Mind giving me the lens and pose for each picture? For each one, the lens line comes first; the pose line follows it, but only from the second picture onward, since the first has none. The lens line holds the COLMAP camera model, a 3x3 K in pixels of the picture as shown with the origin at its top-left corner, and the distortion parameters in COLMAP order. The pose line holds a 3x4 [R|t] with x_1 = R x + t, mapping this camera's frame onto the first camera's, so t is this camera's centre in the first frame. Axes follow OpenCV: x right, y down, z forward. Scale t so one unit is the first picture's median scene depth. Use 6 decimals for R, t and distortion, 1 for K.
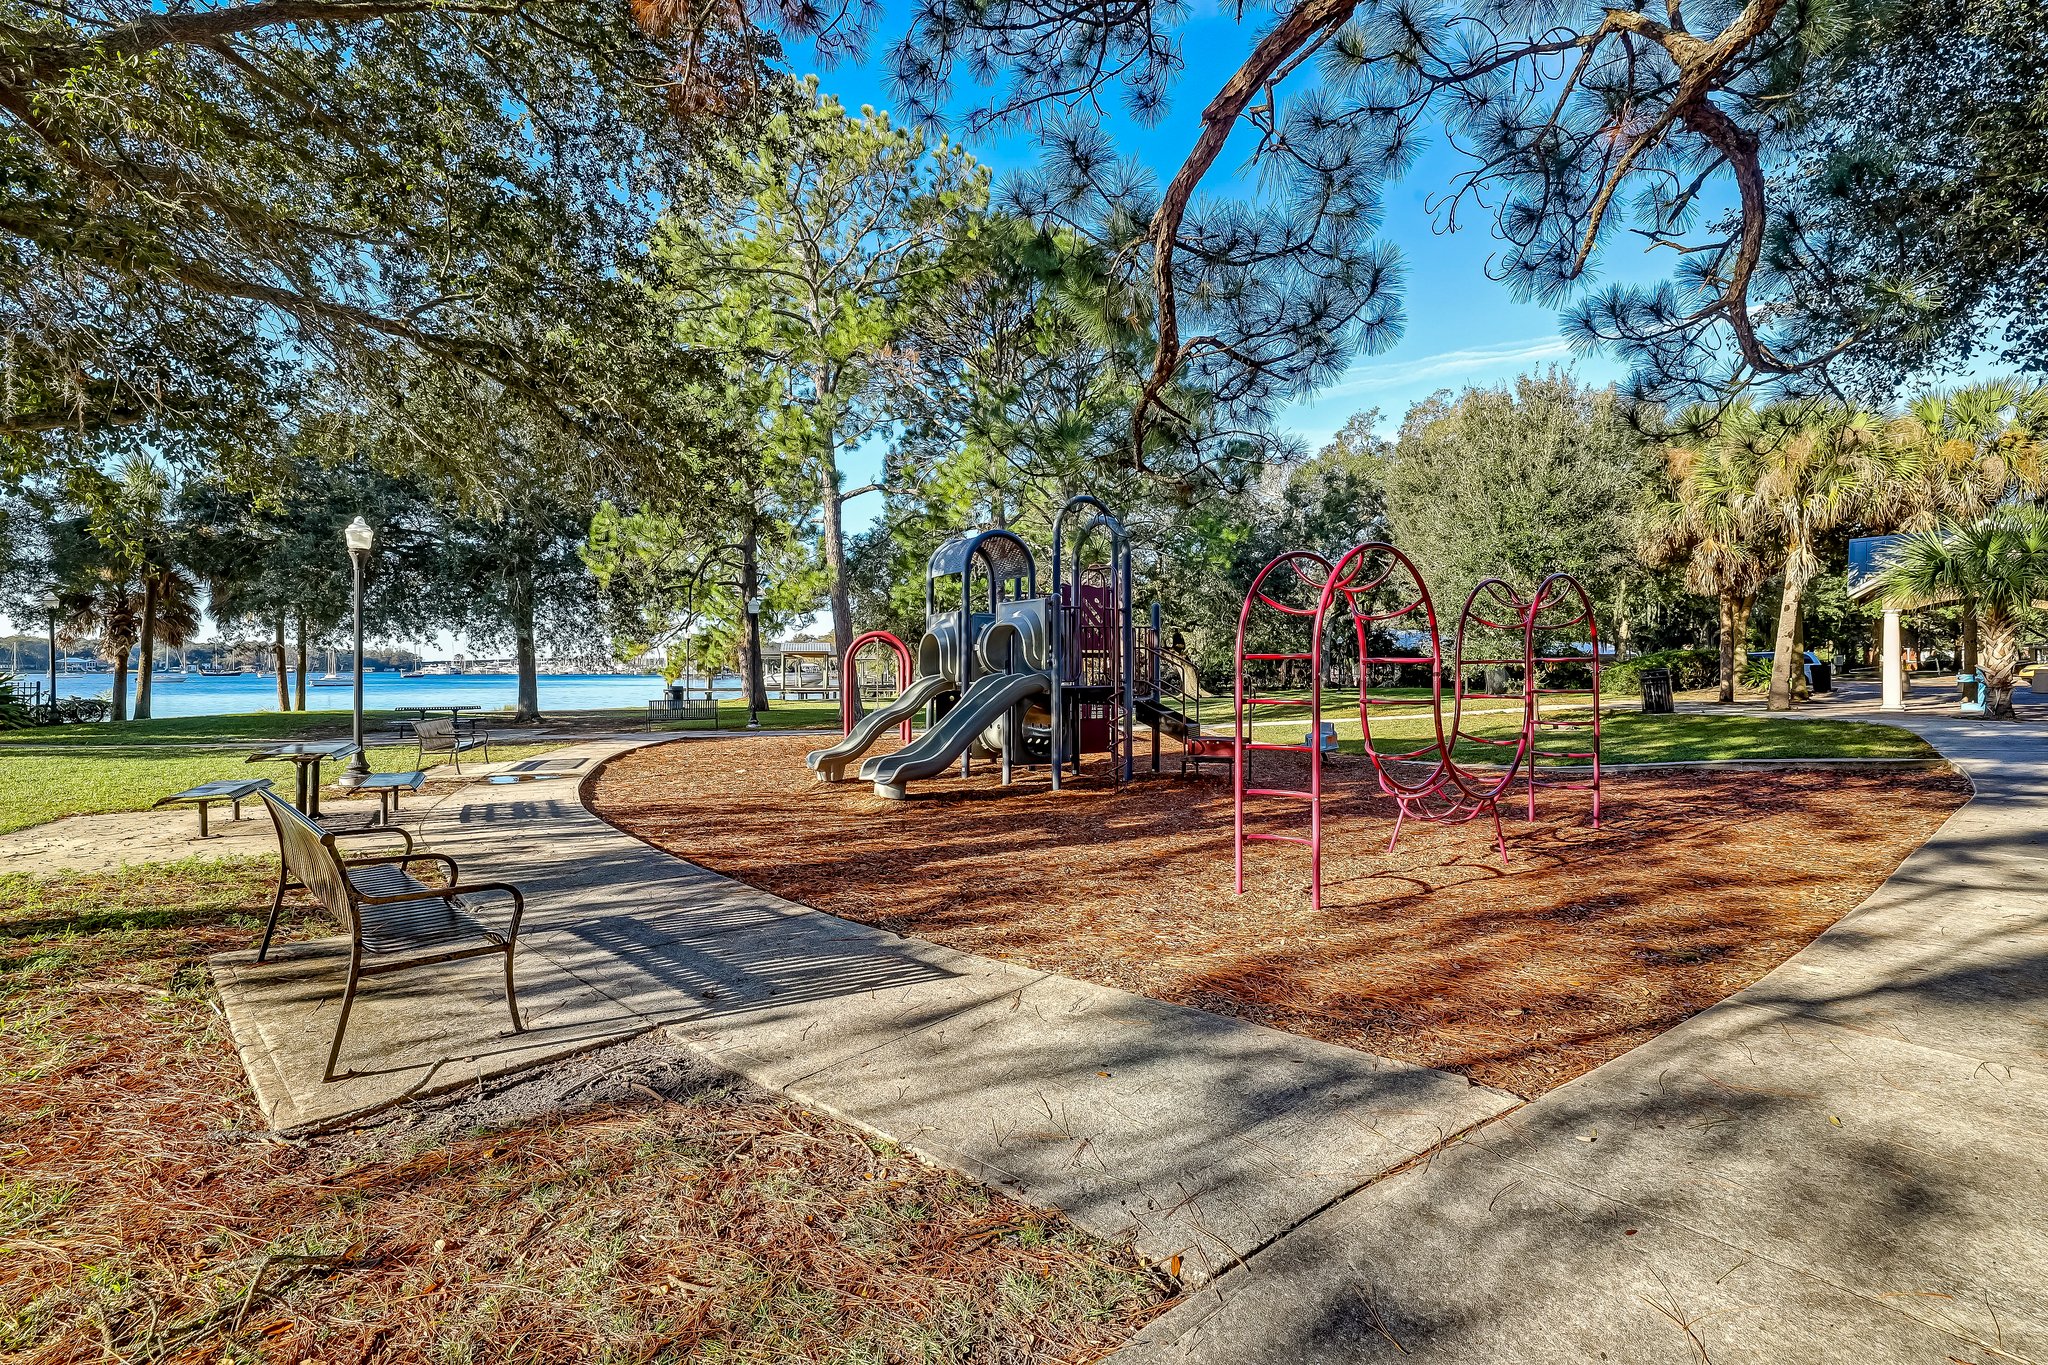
lens RADIAL K [[861.2, 0, 1024.0], [0, 861.2, 682.5], [0, 0, 1]] dist [-0.054702, 0.017111]
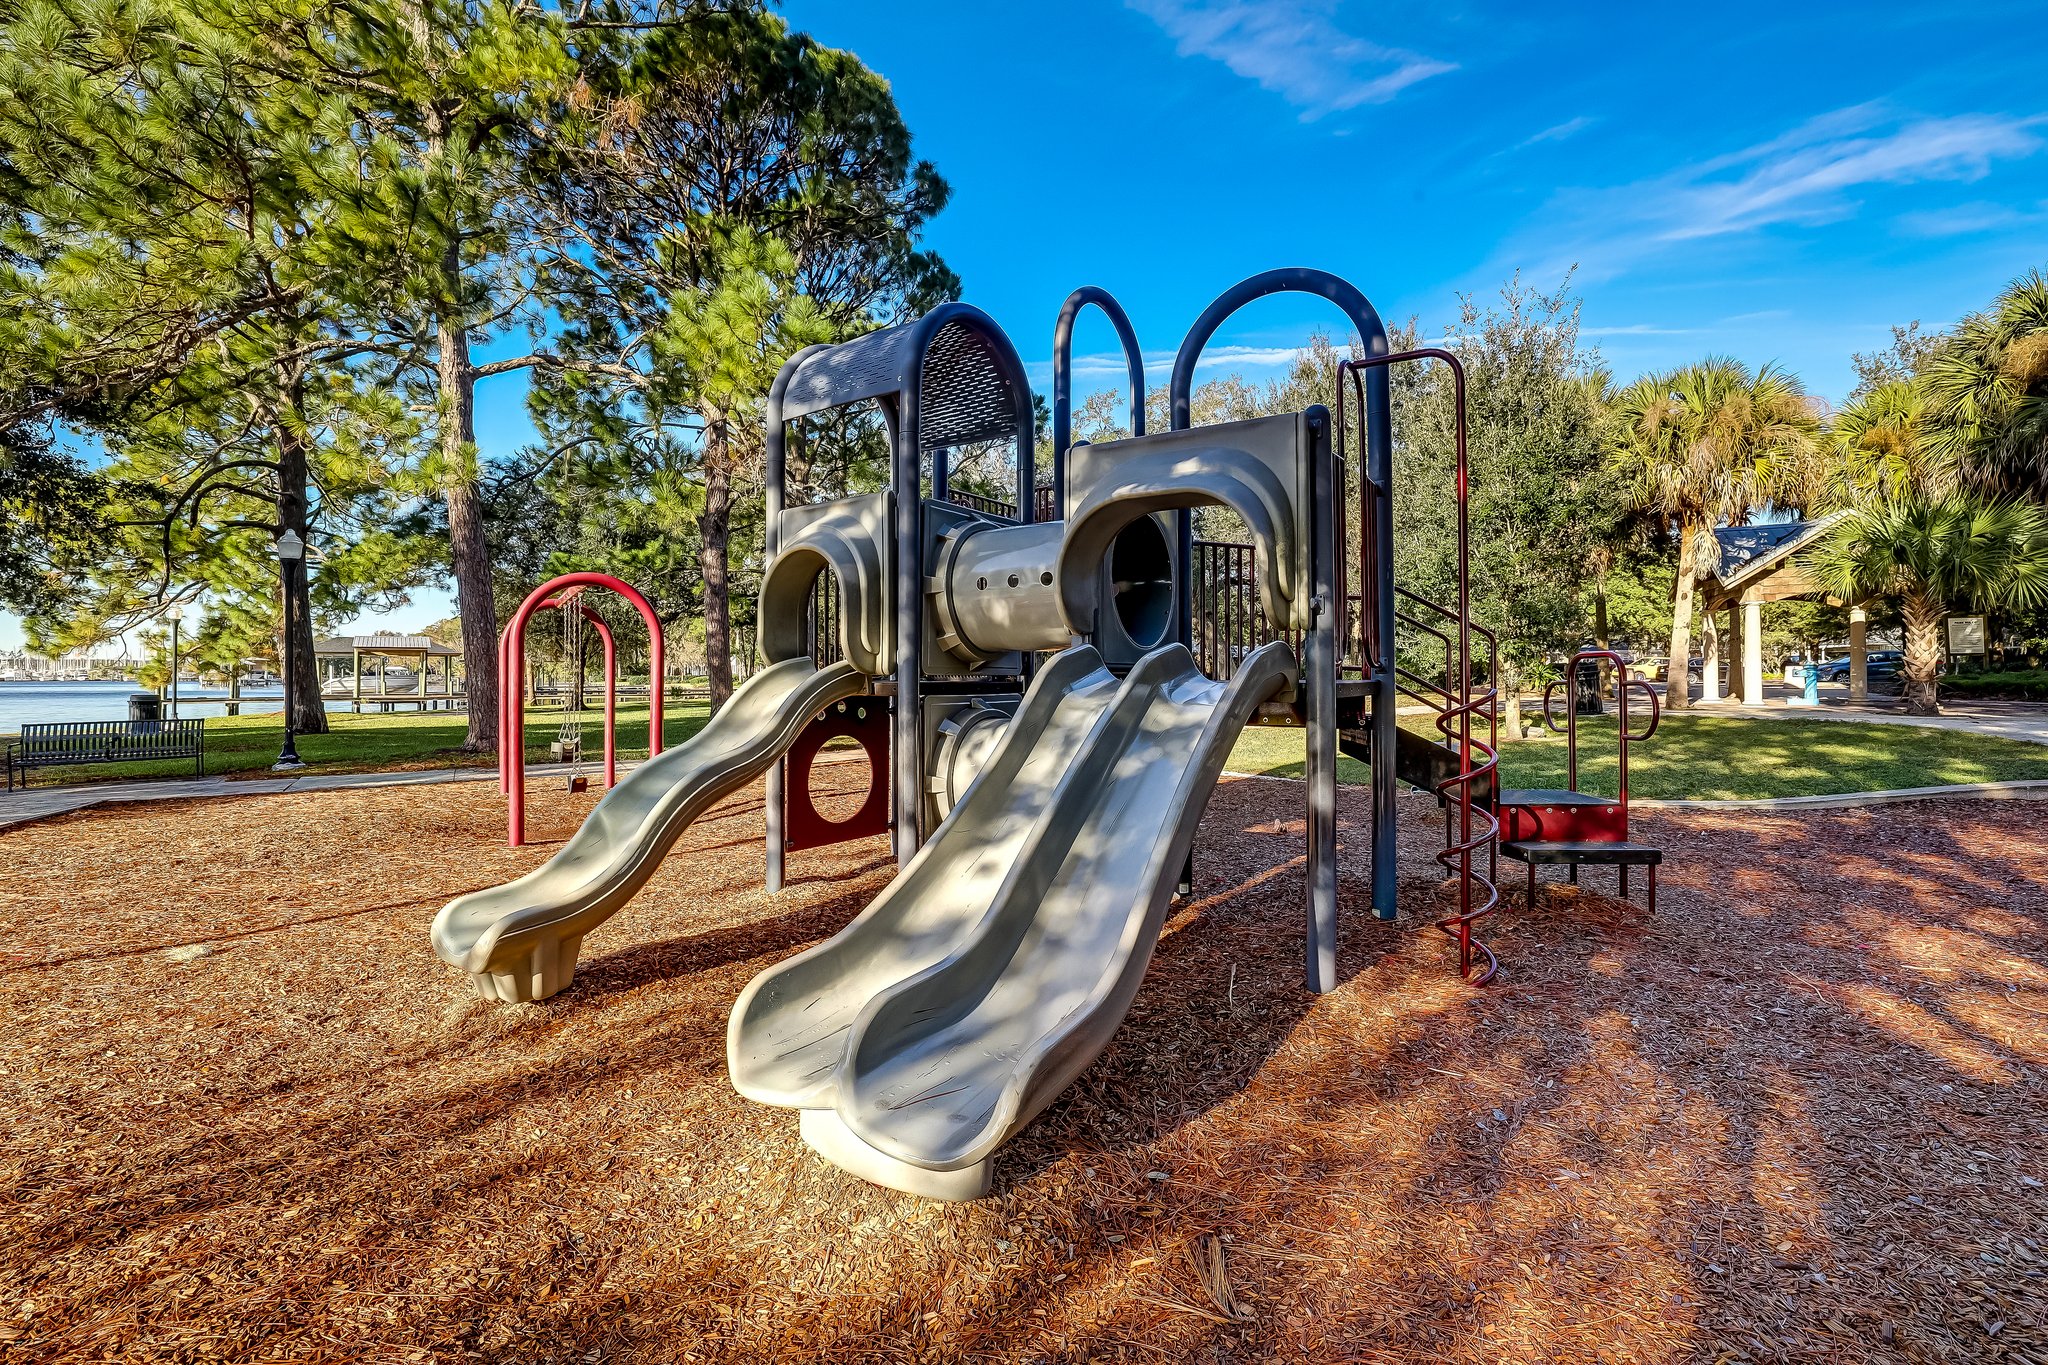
lens RADIAL K [[861.2, 0, 1024.0], [0, 861.2, 682.5], [0, 0, 1]] dist [-0.054702, 0.017111]
pose [[0.921836, -0.005523, 0.387540, -0.117601], [0.007397, 0.999967, -0.003342, 0.003312], [-0.387509, 0.005948, 0.921847, 0.427175]]
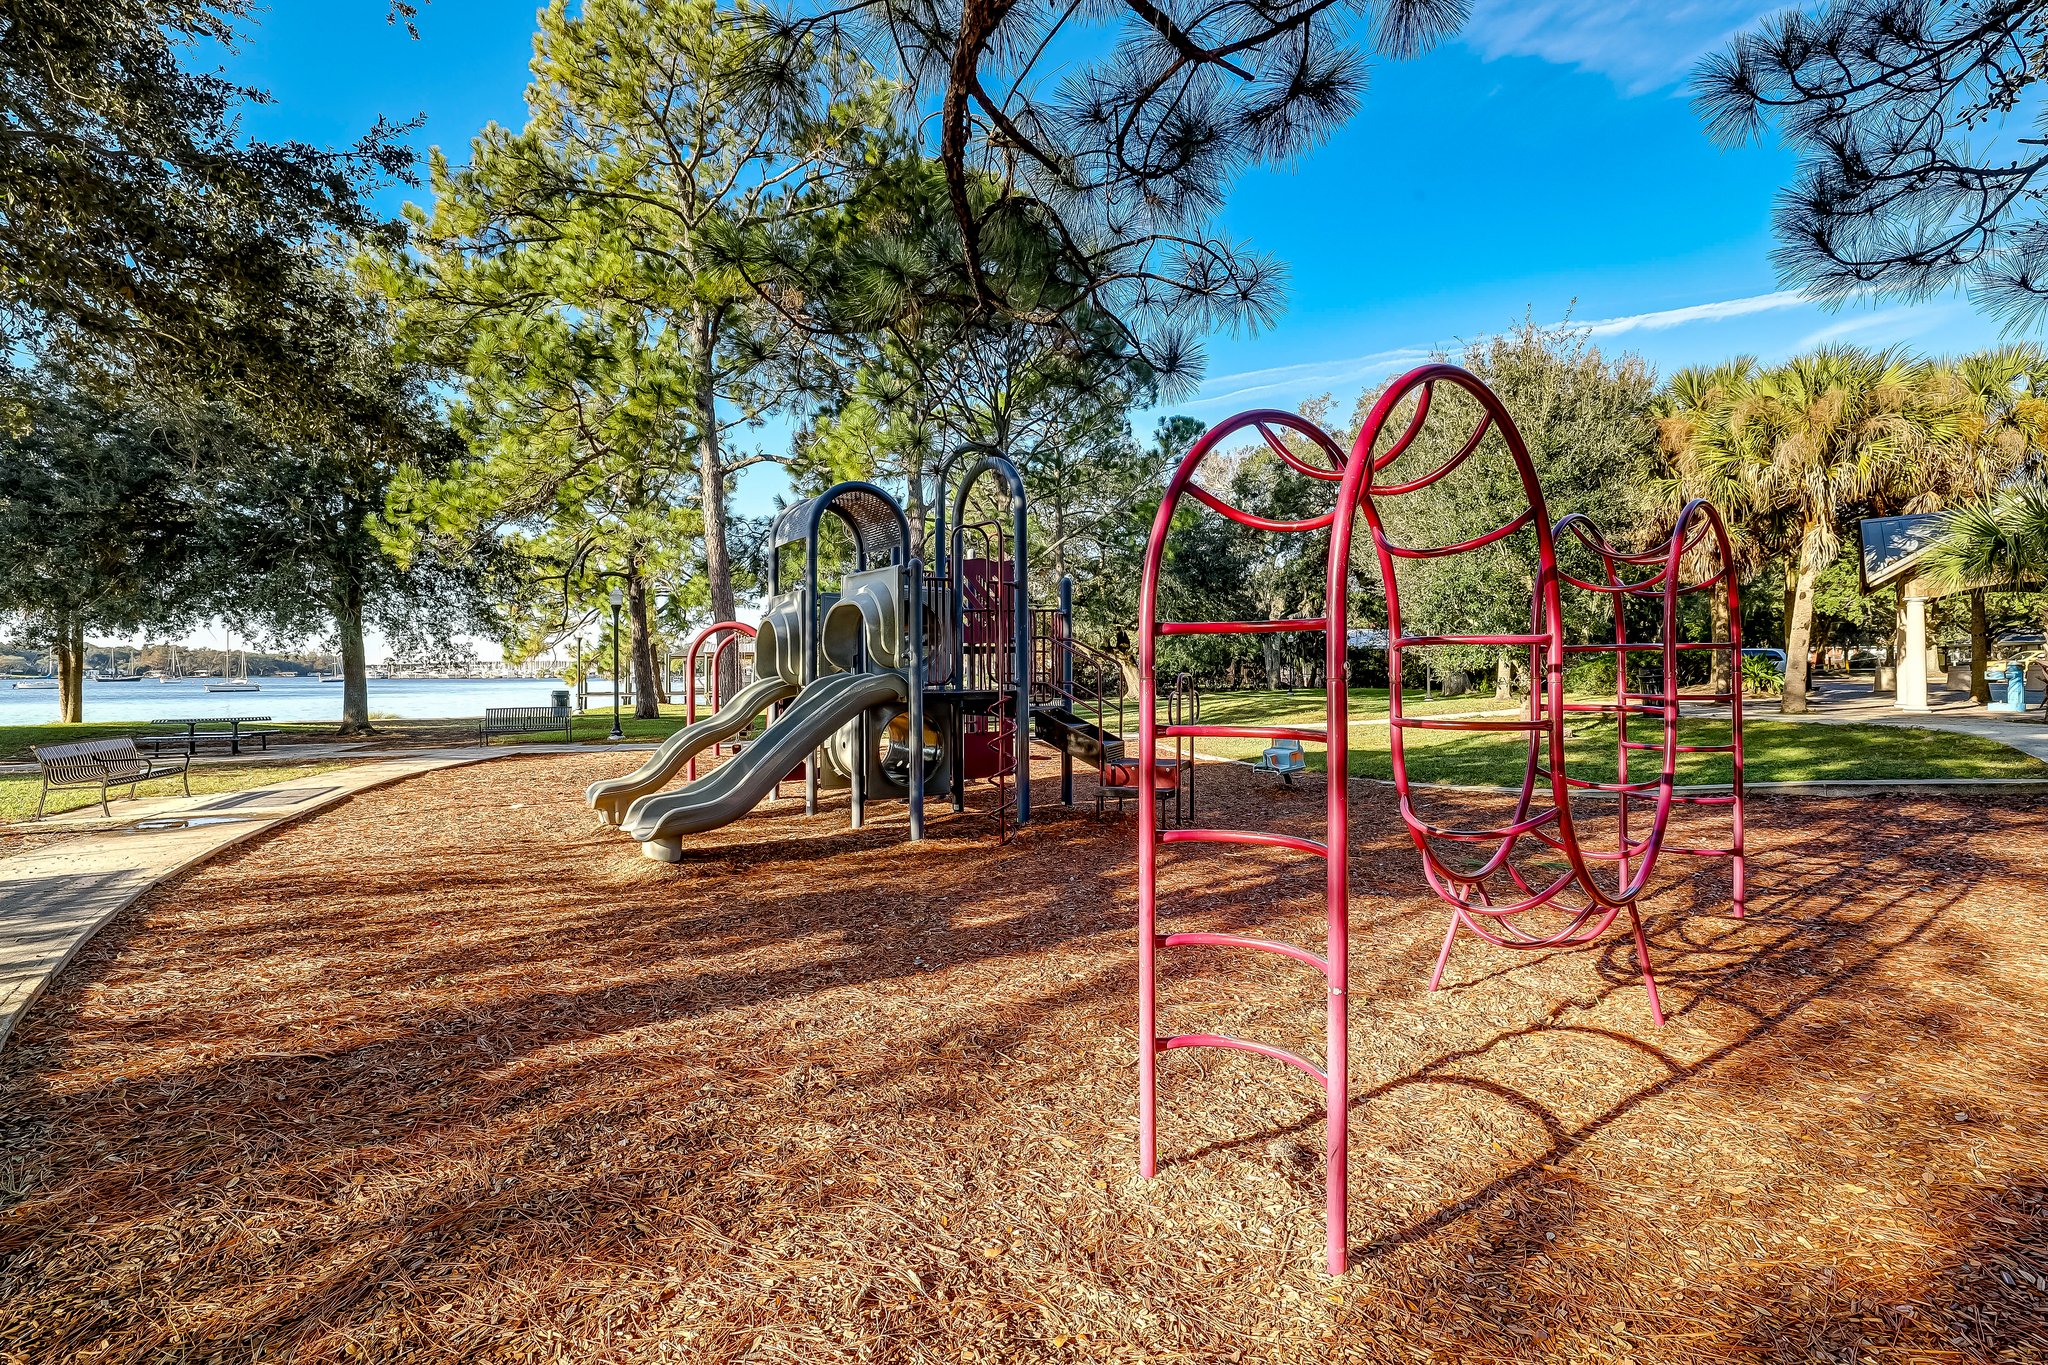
lens RADIAL K [[861.2, 0, 1024.0], [0, 861.2, 682.5], [0, 0, 1]] dist [-0.054702, 0.017111]
pose [[0.998374, -0.004145, 0.056856, 0.050139], [0.004261, 0.999989, -0.001919, -0.000536], [-0.056847, 0.002158, 0.998381, 0.174561]]
